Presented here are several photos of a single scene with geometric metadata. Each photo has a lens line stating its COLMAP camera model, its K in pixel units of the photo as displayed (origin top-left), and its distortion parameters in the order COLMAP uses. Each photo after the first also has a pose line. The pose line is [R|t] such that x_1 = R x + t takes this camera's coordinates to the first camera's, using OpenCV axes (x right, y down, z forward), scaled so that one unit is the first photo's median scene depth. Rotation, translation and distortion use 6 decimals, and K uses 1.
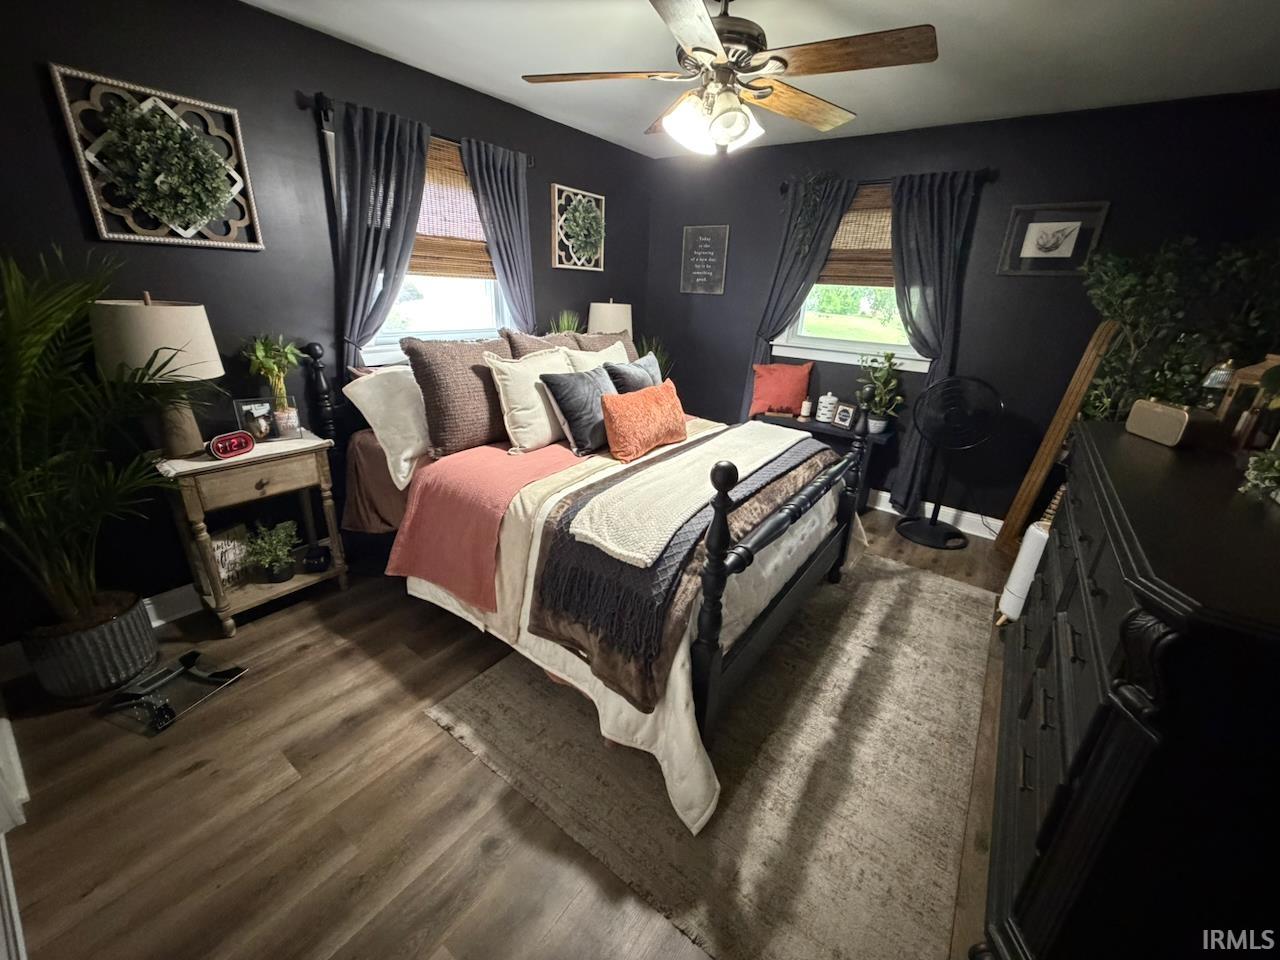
lens RADIAL K [[508.2, 0, 635.0], [0, 508.2, 475.8], [0, 0, 1]] dist [-0.003432, -0.000754]
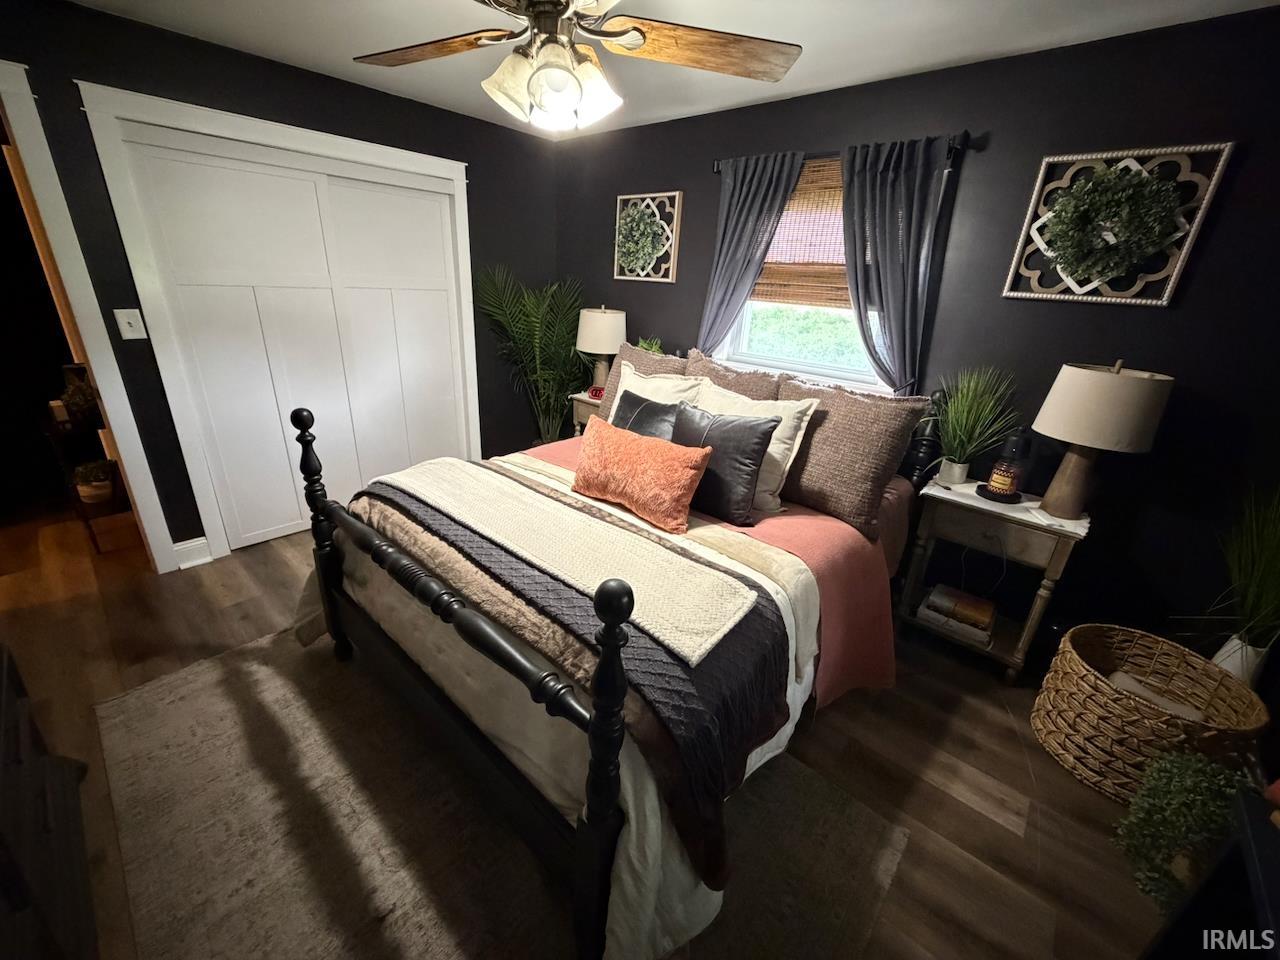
lens RADIAL K [[508.2, 0, 636.1], [0, 508.2, 483.8], [0, 0, 1]] dist [-0.003432, -0.000754]
pose [[-0.096244, 0.309396, -0.946050, 0.695239], [-0.414285, 0.851771, 0.320709, -0.303473], [0.905044, 0.422800, 0.046200, 0.874952]]
